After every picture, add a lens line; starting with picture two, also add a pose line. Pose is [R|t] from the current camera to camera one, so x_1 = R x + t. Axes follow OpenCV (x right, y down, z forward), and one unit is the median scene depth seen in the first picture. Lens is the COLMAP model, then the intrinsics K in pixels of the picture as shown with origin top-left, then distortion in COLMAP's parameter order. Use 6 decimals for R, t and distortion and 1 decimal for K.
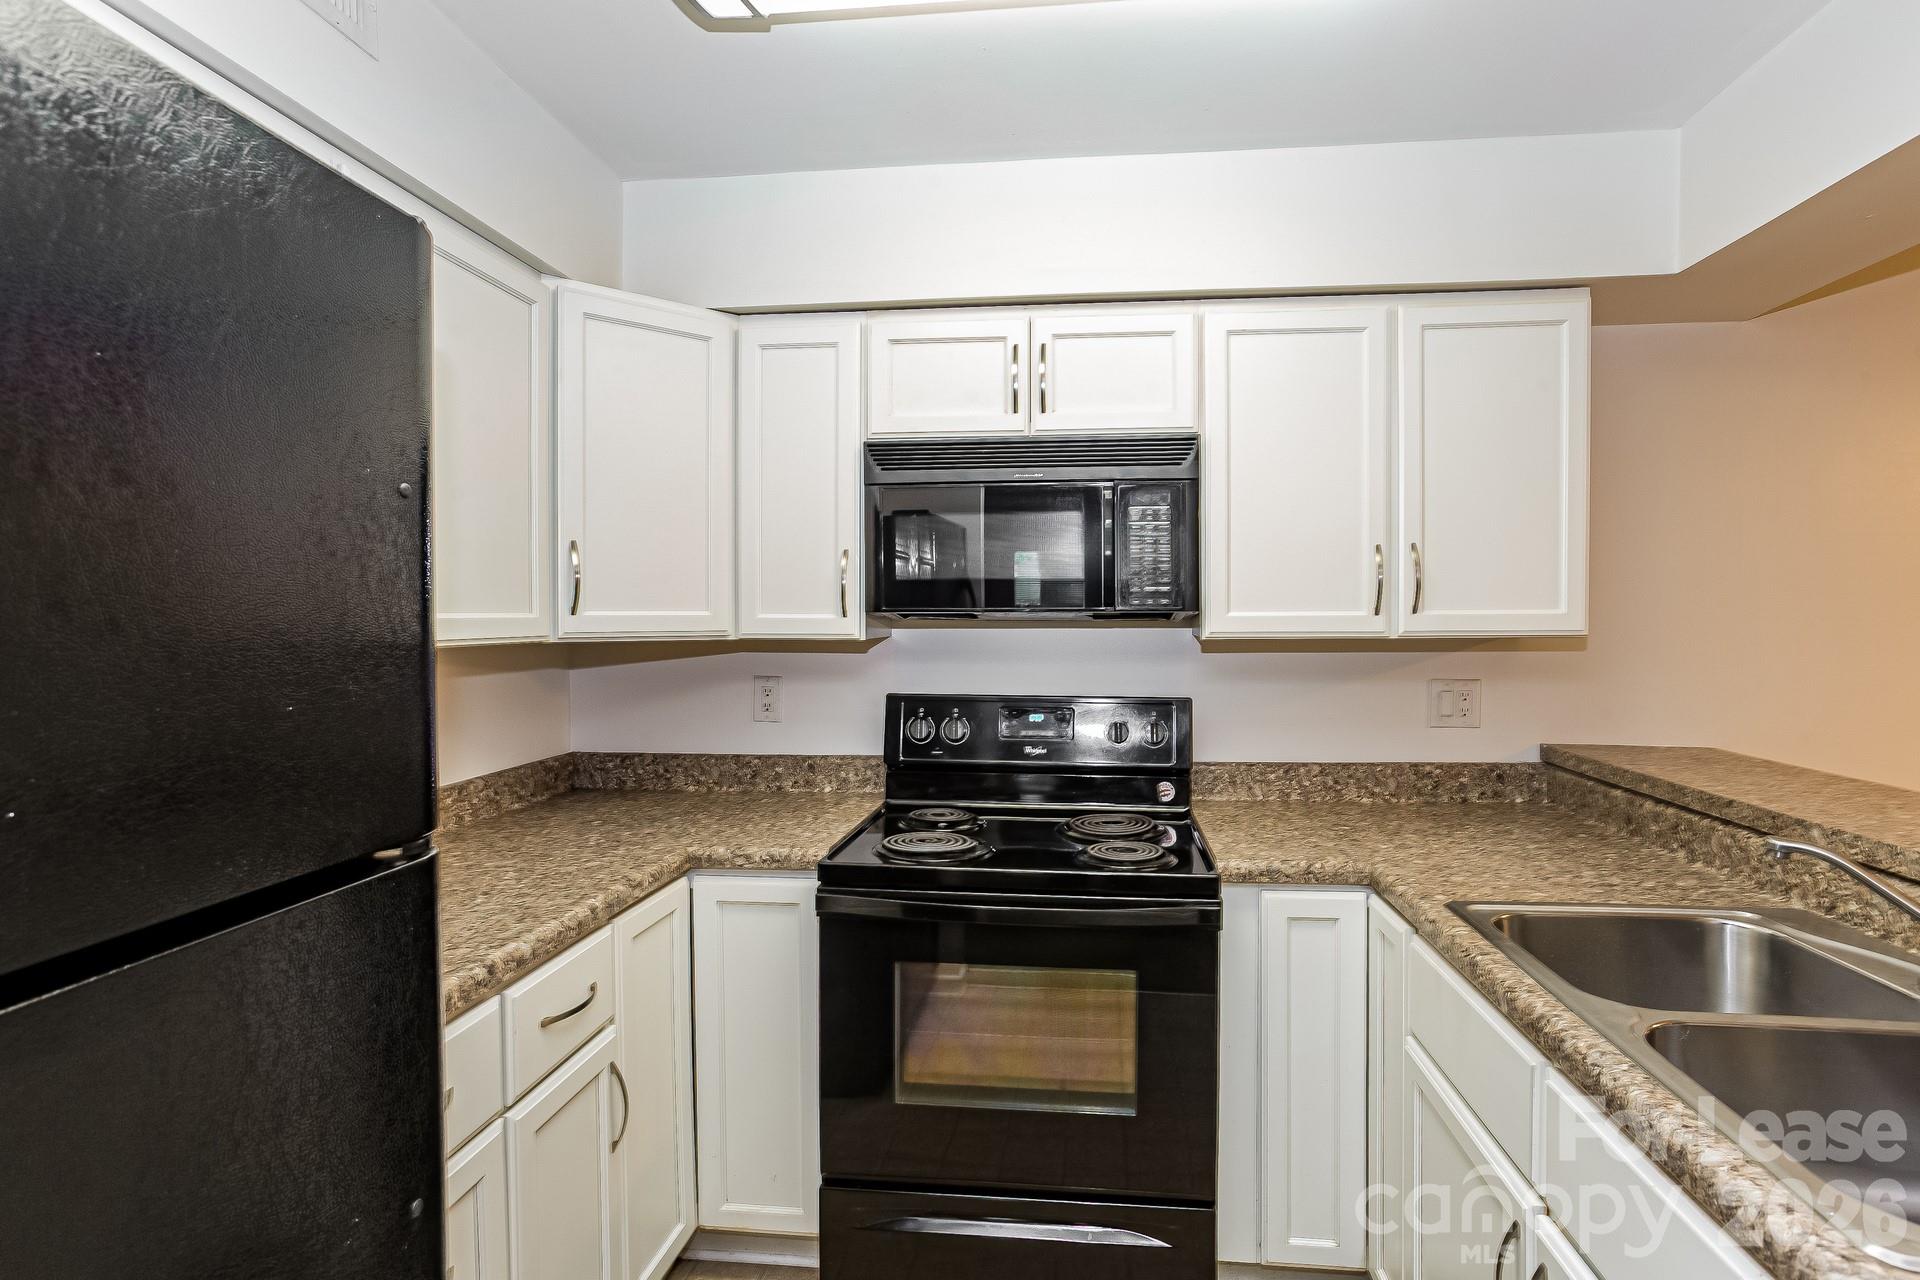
lens RADIAL K [[951.3, 0, 971.6], [0, 951.3, 619.0], [0, 0, 1]] dist [-0.003838, 0.000268]
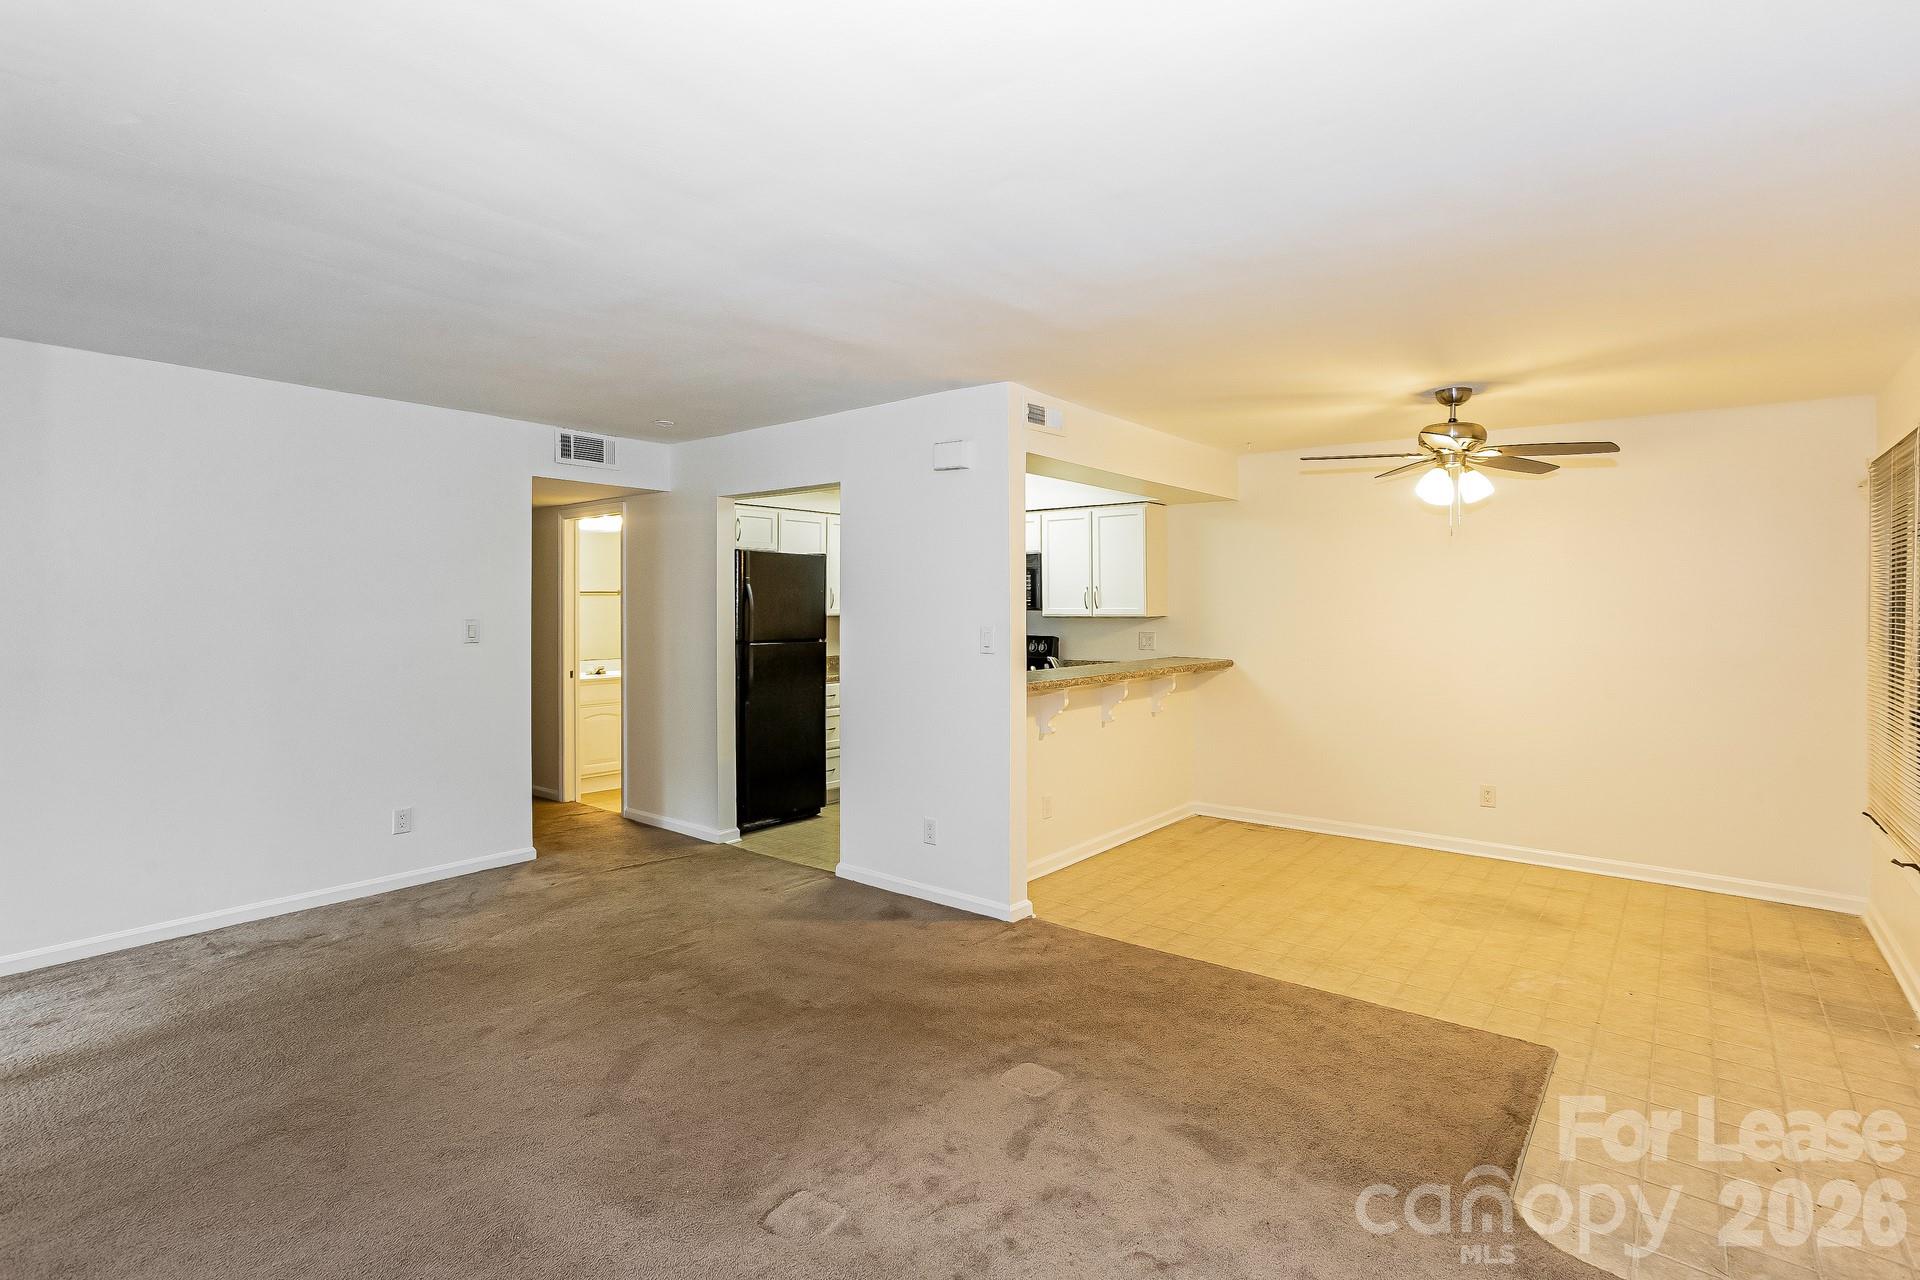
lens RADIAL K [[951.3, 0, 971.6], [0, 951.3, 619.0], [0, 0, 1]] dist [-0.003838, 0.000268]
pose [[0.848293, 0.007740, -0.529471, 1.708795], [-0.003823, 0.999957, 0.008492, 0.002884], [0.529514, -0.005180, 0.848286, -1.802676]]
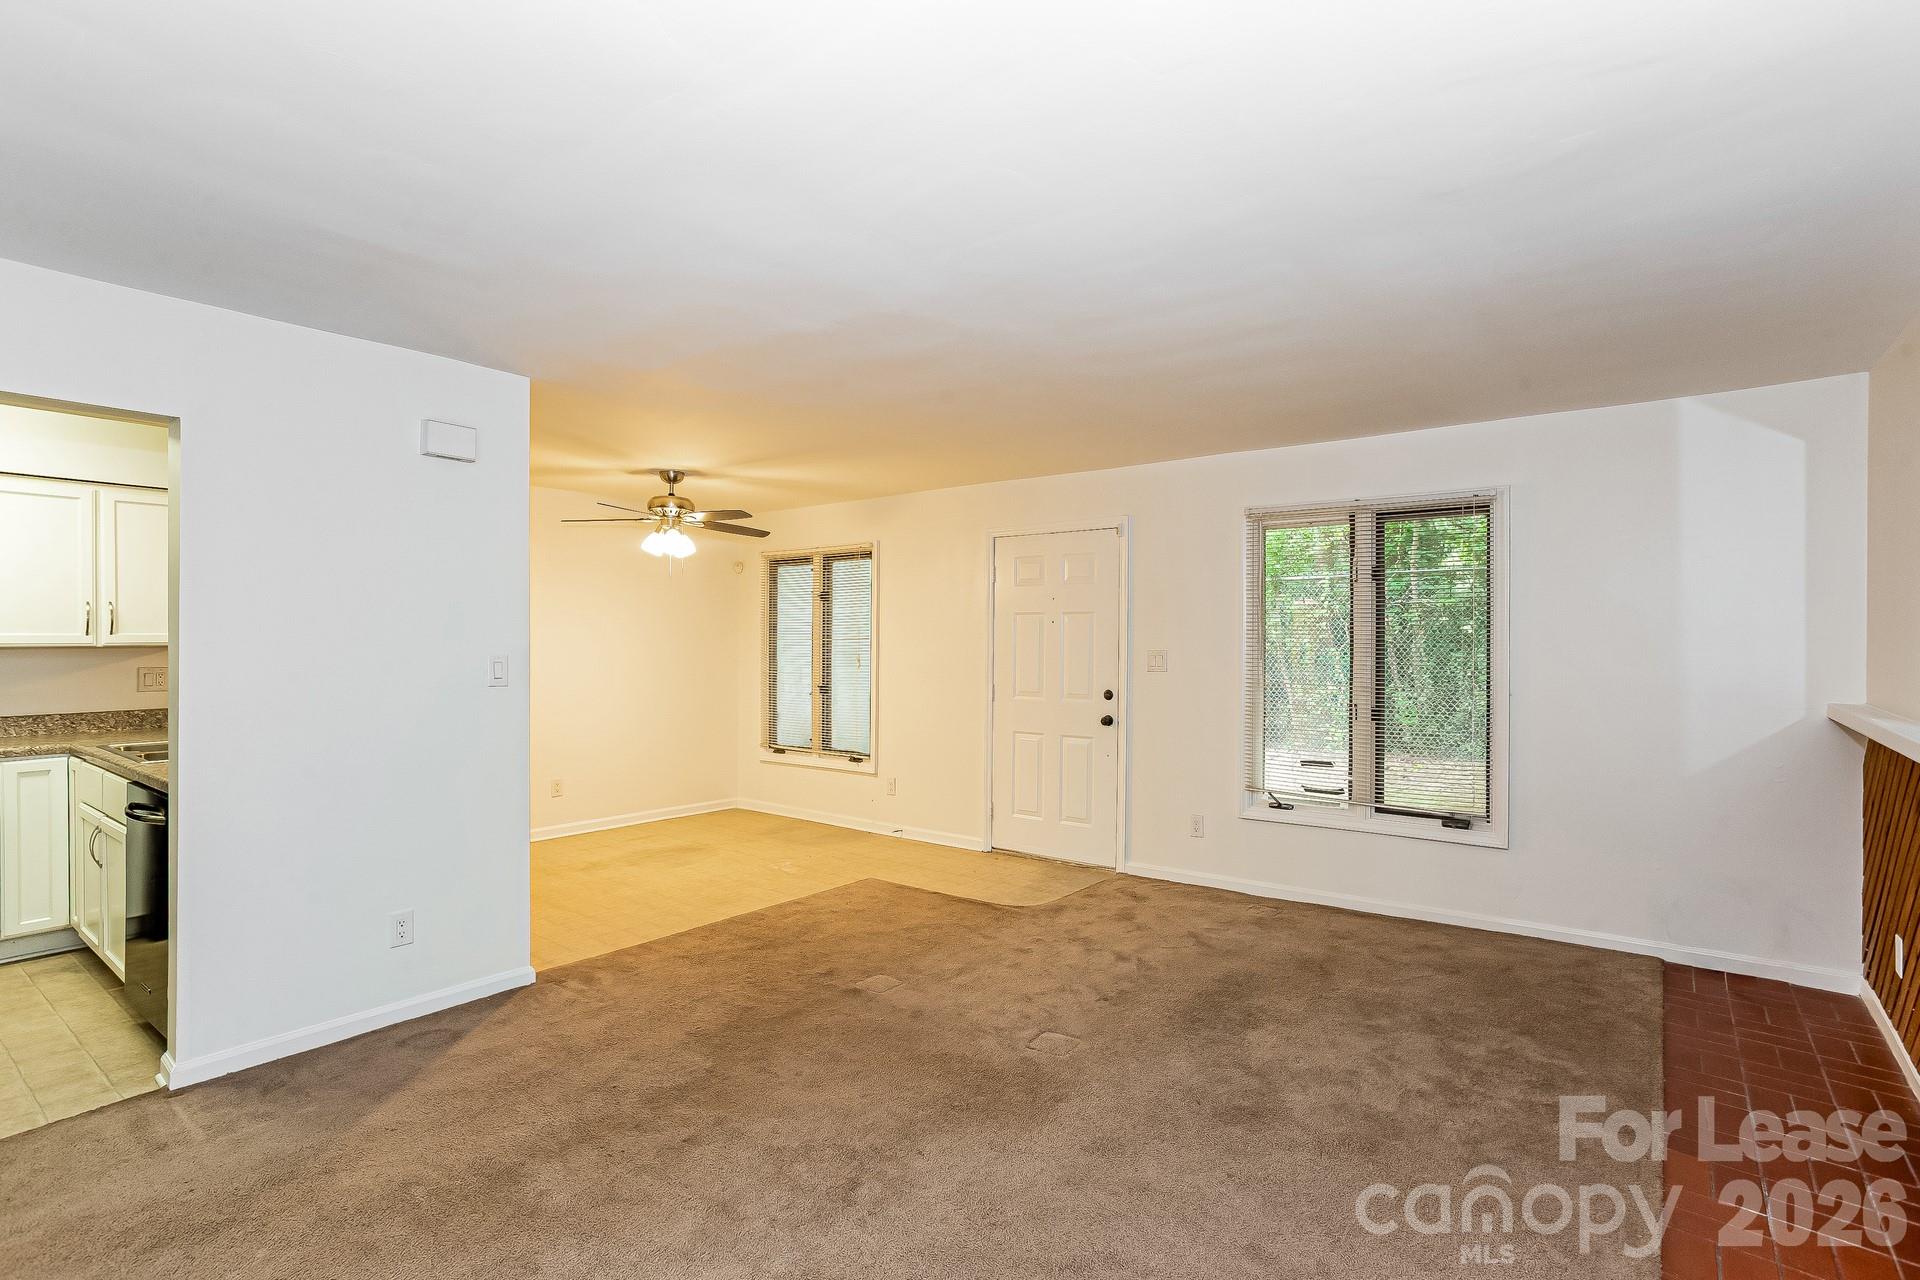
lens RADIAL K [[930.6, 0, 989.5], [0, 930.6, 637.2], [0, 0, 1]] dist [0.002872, 0.000559]
pose [[0.513766, 0.000361, 0.857930, -0.306750], [0.006025, 0.999974, -0.004029, 0.020101], [-0.857909, 0.007239, 0.513750, -1.701662]]
